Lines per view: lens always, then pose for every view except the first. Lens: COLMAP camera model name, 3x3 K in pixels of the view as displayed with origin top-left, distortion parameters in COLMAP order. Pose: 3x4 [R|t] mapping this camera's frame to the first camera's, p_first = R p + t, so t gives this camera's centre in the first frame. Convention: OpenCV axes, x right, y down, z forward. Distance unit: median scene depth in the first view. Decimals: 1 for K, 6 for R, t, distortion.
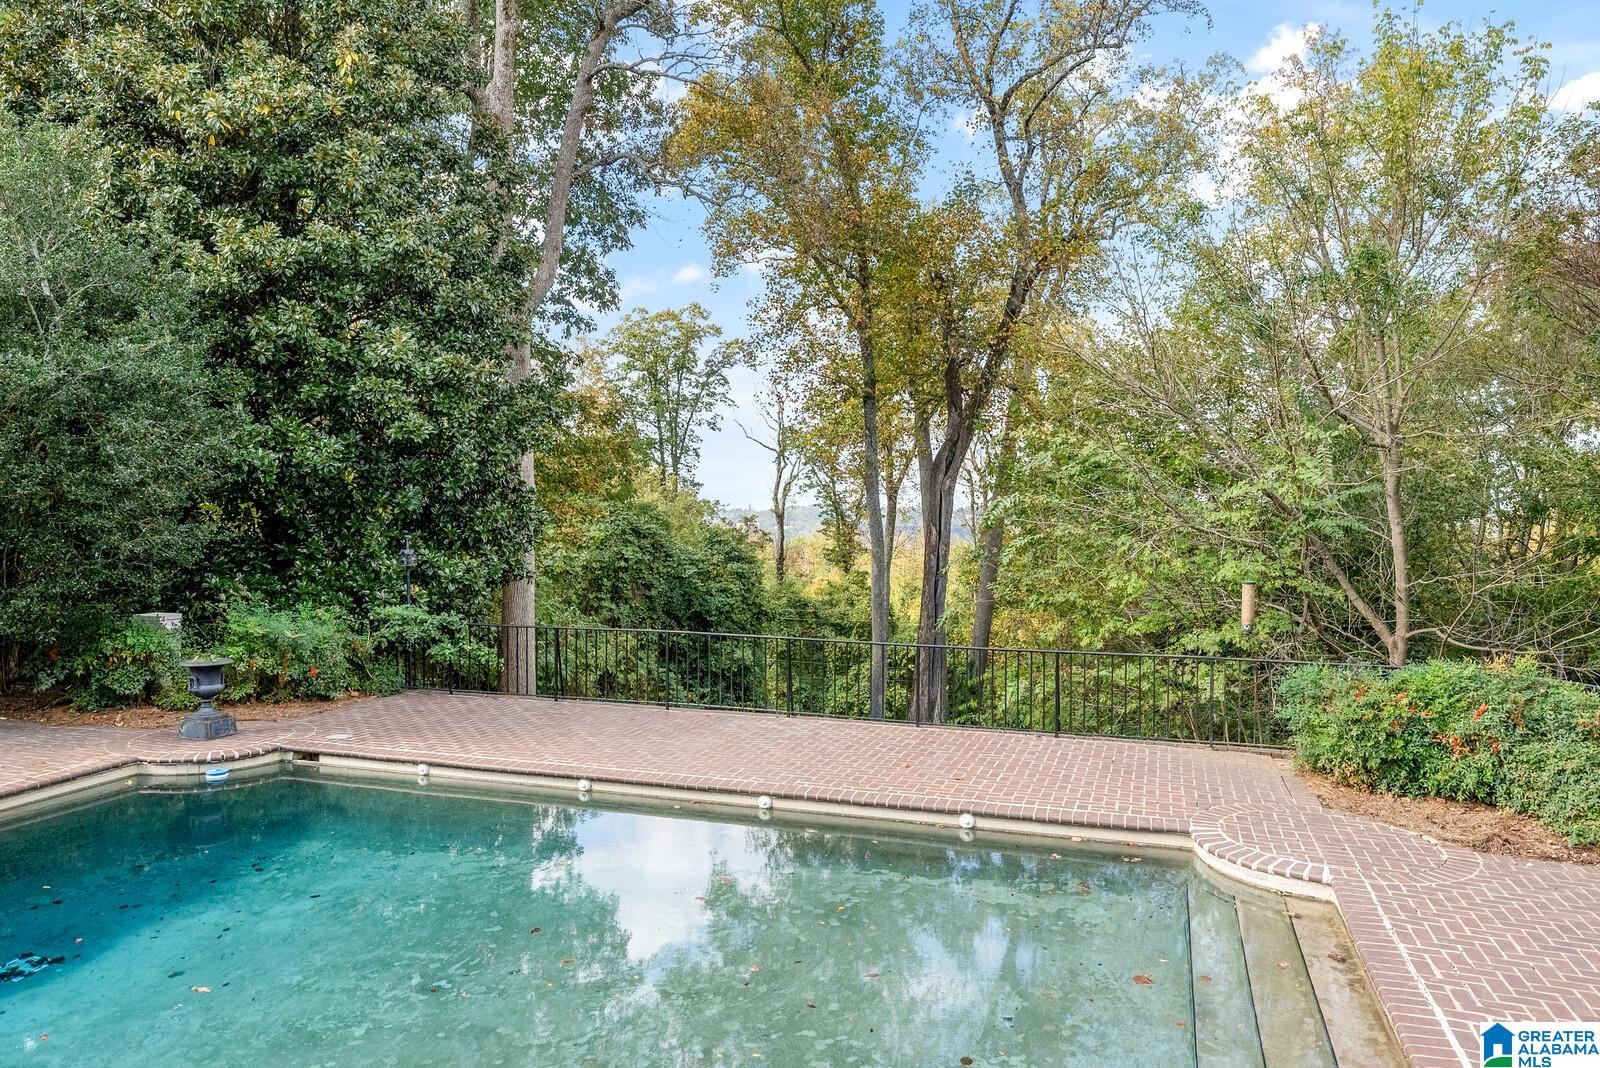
lens RADIAL K [[1079.6, 0, 774.1], [0, 1079.6, 531.6], [0, 0, 1]] dist [0.003492, 0.000818]
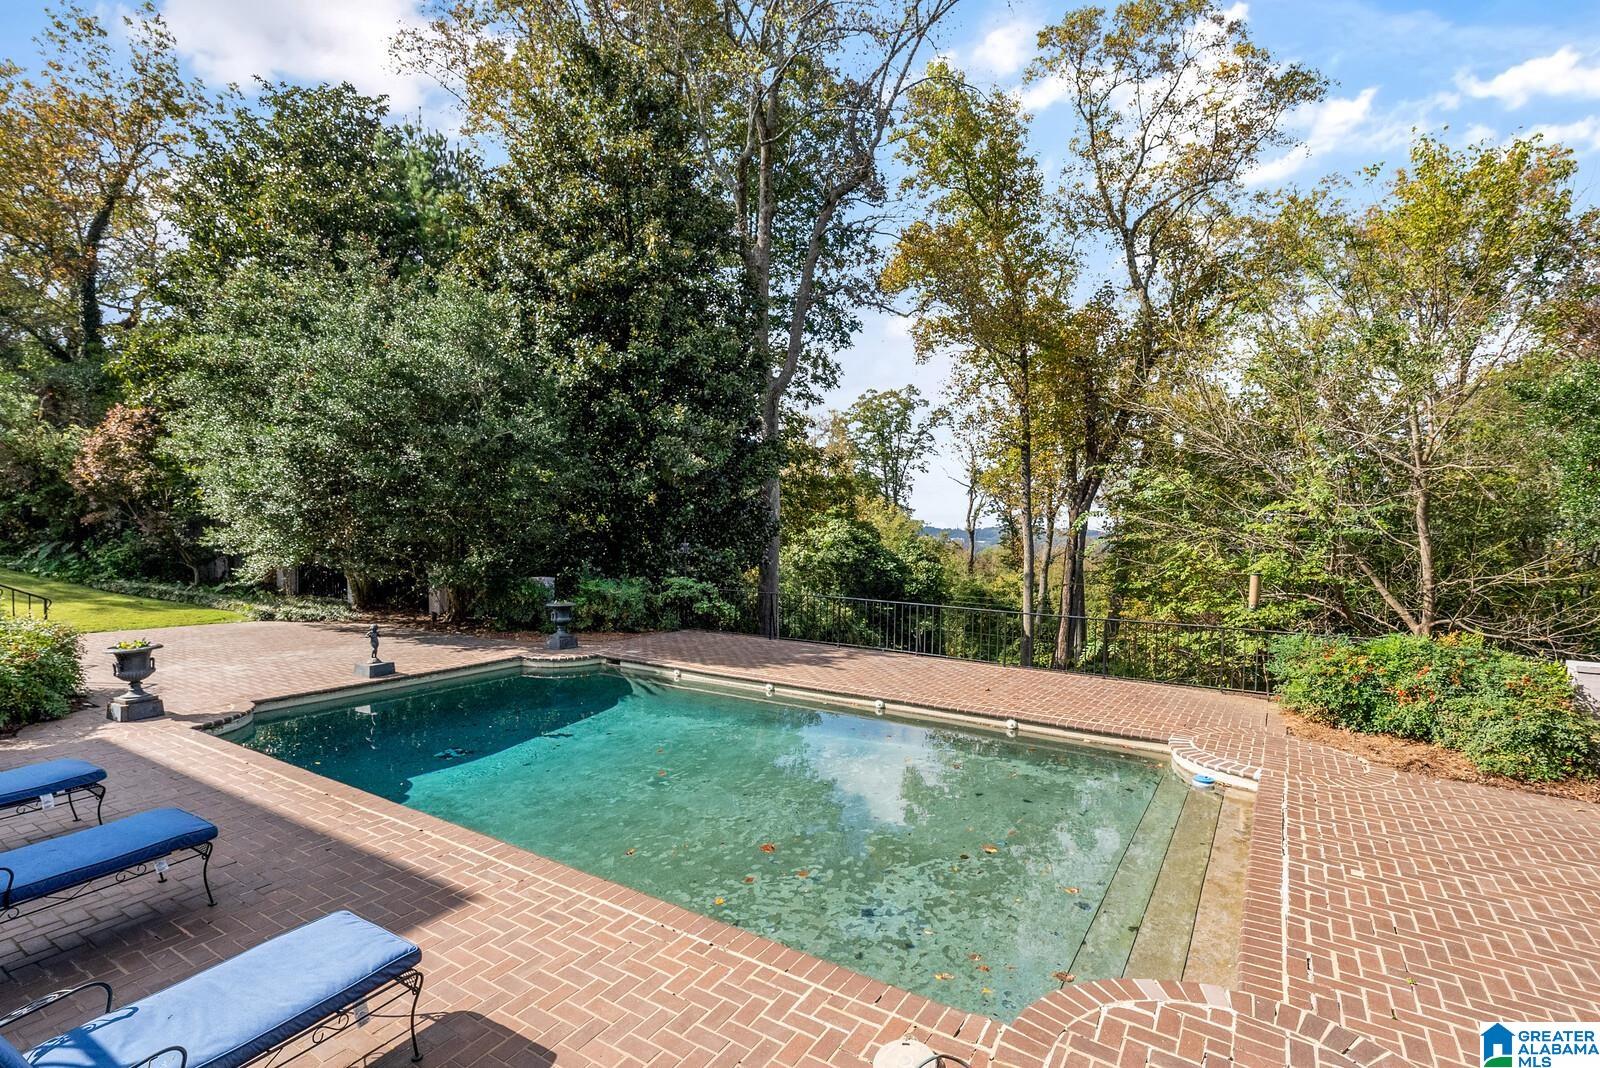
lens RADIAL K [[752.3, 0, 798.3], [0, 752.3, 547.2], [0, 0, 1]] dist [-0.003563, -0.000547]
pose [[0.972122, 0.016078, -0.233922, 0.047421], [-0.015414, 0.999870, 0.004667, 0.008867], [0.233967, -0.000931, 0.972244, -0.025100]]
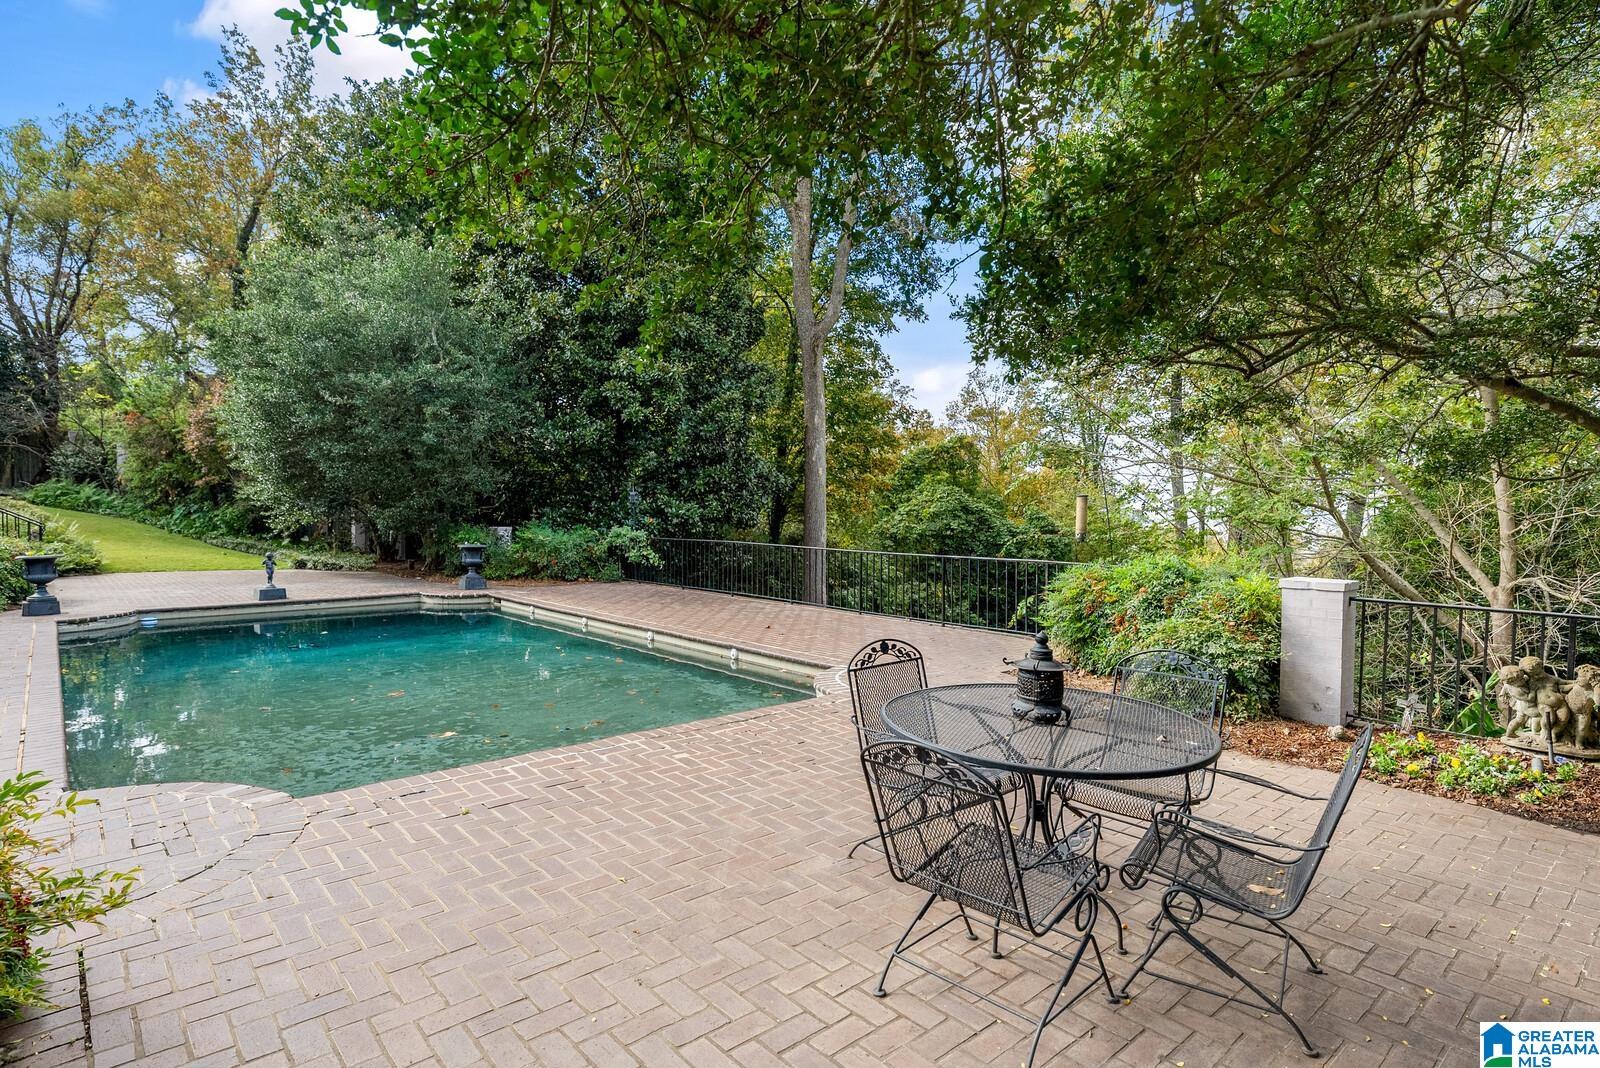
lens RADIAL K [[849.1, 0, 827.5], [0, 849.1, 536.7], [0, 0, 1]] dist [-0.003258, 0.000354]
pose [[0.873255, 0.018823, -0.486899, 0.285645], [-0.018180, 0.999816, 0.006045, 0.038563], [0.486923, 0.003573, 0.873437, 0.037797]]
